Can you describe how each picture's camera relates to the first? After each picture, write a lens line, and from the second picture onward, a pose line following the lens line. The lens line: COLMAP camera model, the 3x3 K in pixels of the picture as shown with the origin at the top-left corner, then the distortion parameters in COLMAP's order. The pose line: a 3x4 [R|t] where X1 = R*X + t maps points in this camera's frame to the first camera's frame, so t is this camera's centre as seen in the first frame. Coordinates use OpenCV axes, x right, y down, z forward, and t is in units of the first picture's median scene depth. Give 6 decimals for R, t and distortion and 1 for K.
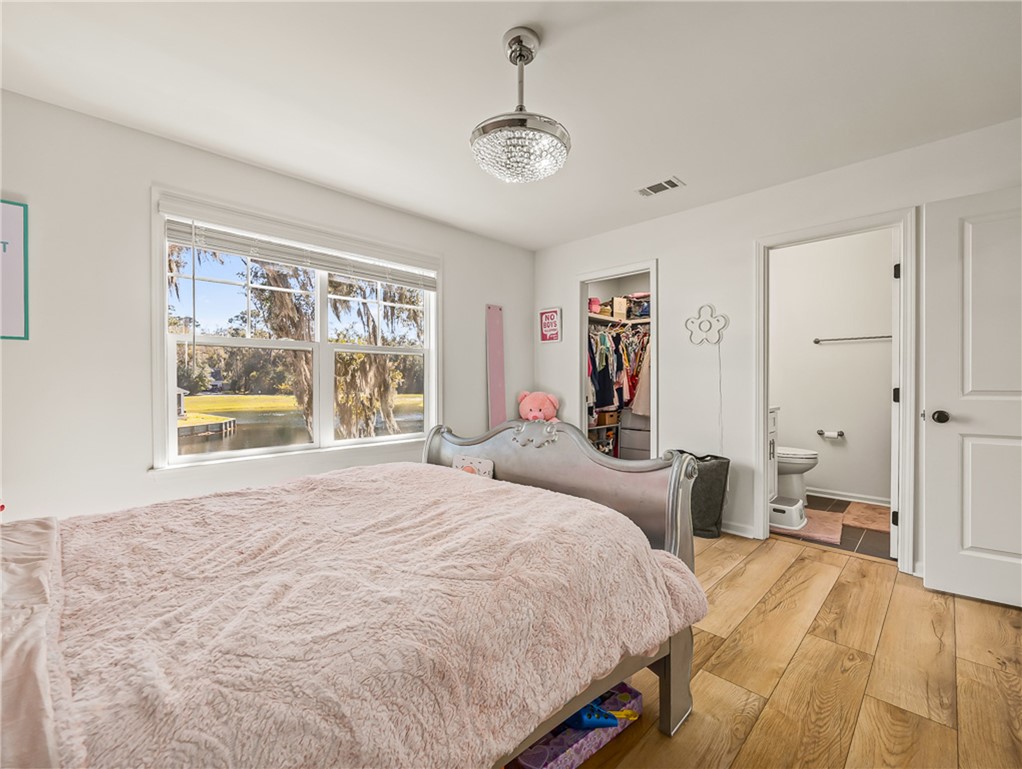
lens RADIAL K [[442.1, 0, 508.3], [0, 442.1, 382.2], [0, 0, 1]] dist [-0.000141, 0.000179]
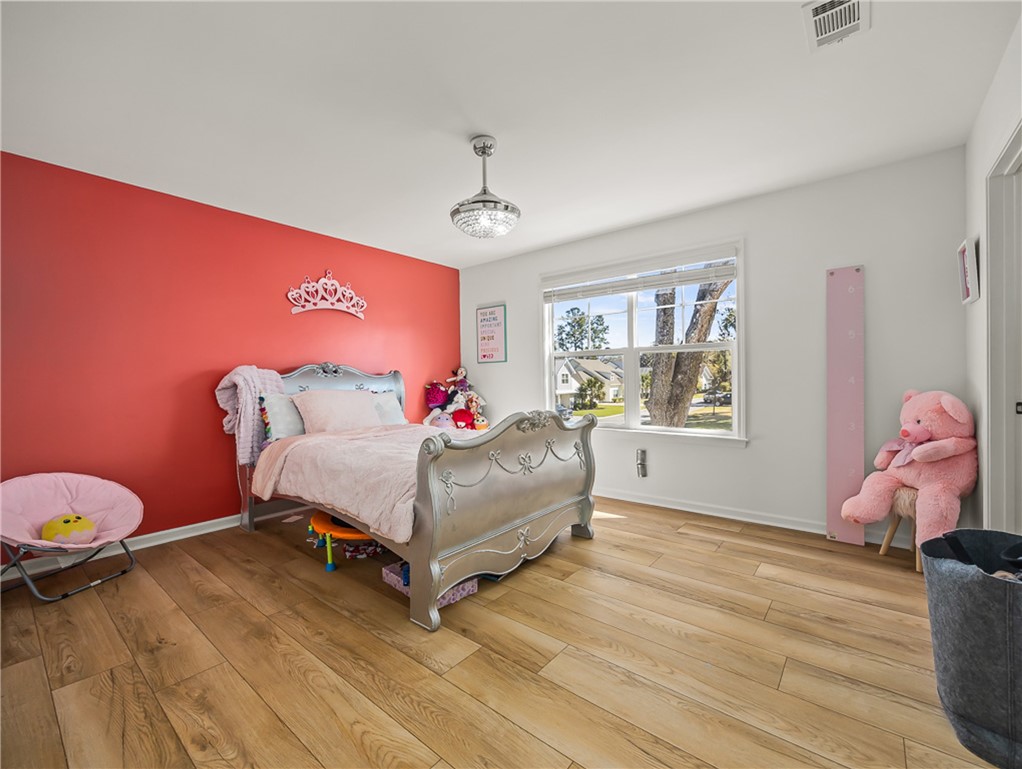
lens RADIAL K [[431.8, 0, 508.9], [0, 431.8, 386.7], [0, 0, 1]] dist [-0.001586, 0.000129]
pose [[0.094222, 0.013643, -0.995458, 1.045139], [0.009942, 0.999843, 0.014644, 0.002602], [0.995502, -0.011276, 0.094071, 0.687847]]
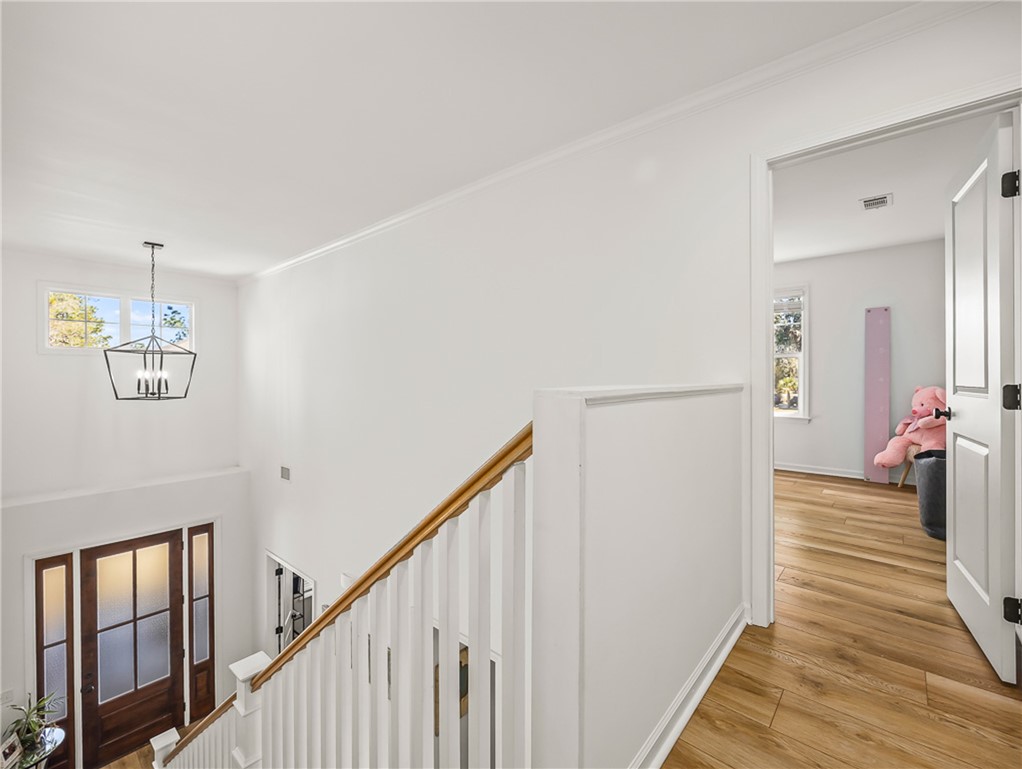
lens RADIAL K [[442.1, 0, 508.3], [0, 442.1, 382.2], [0, 0, 1]] dist [-0.000141, 0.000179]
pose [[0.065307, 0.012796, -0.997783, 1.753209], [-0.000741, 0.999918, 0.012775, 0.000025], [0.997865, -0.000095, 0.065311, 0.005218]]
